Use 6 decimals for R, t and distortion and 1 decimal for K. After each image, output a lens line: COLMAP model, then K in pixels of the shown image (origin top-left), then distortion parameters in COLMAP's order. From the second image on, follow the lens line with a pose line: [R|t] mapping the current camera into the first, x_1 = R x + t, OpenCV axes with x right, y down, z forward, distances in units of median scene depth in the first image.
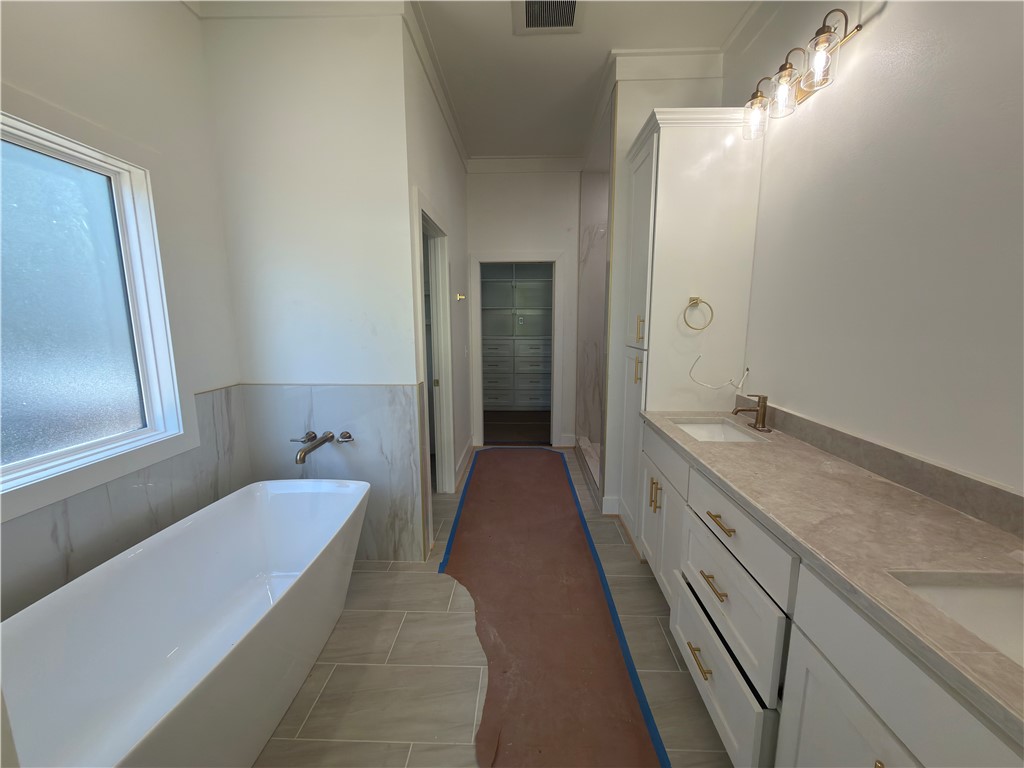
lens RADIAL K [[409.1, 0, 512.0], [0, 409.1, 384.0], [0, 0, 1]] dist [-0.000546, -0.000313]
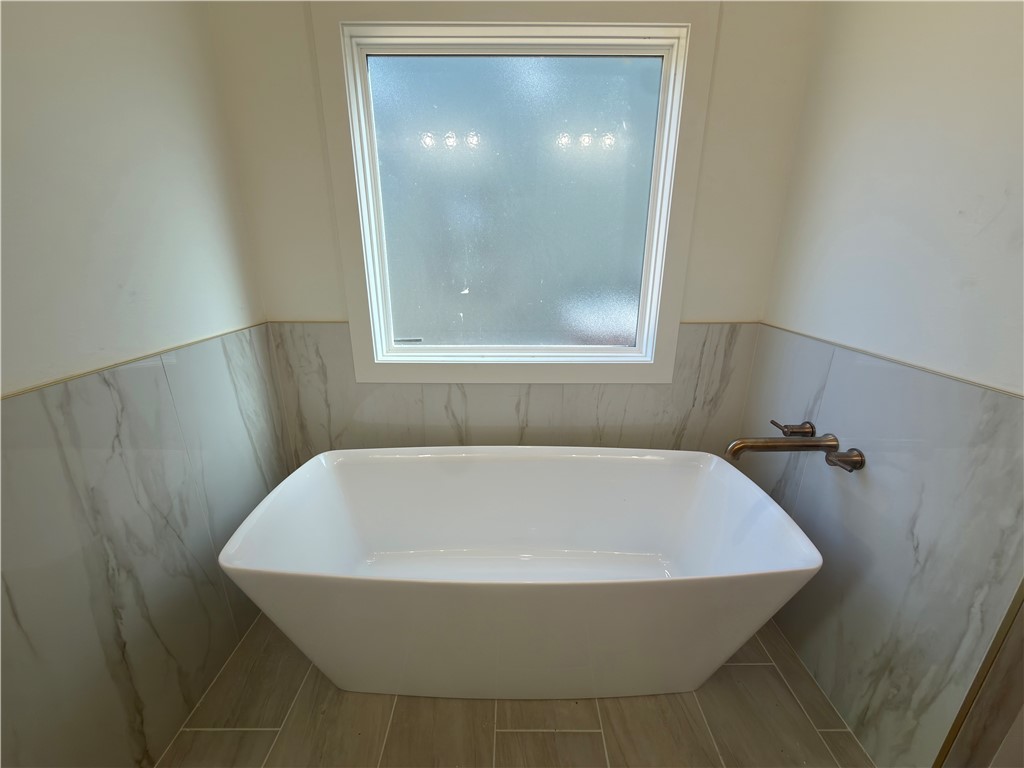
lens RADIAL K [[409.1, 0, 512.0], [0, 409.1, 384.0], [0, 0, 1]] dist [-0.000546, -0.000313]
pose [[0.032269, 0.308507, -0.950675, 0.035802], [-0.154920, 0.941218, 0.300179, -0.046509], [0.987400, 0.137593, 0.078166, 0.538530]]
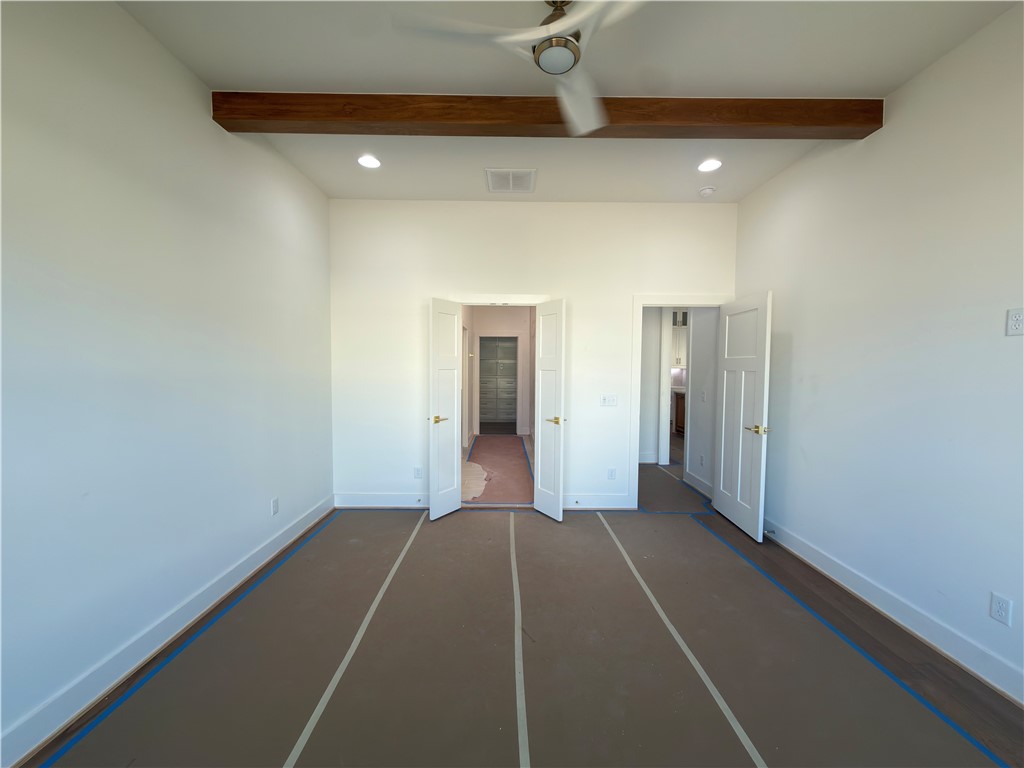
lens RADIAL K [[409.1, 0, 512.0], [0, 409.1, 384.0], [0, 0, 1]] dist [-0.000546, -0.000313]
pose [[0.999151, 0.006855, 0.040618, -0.001997], [-0.002261, 0.993697, -0.112073, 0.162203], [-0.041131, 0.111886, 0.992869, -1.032473]]
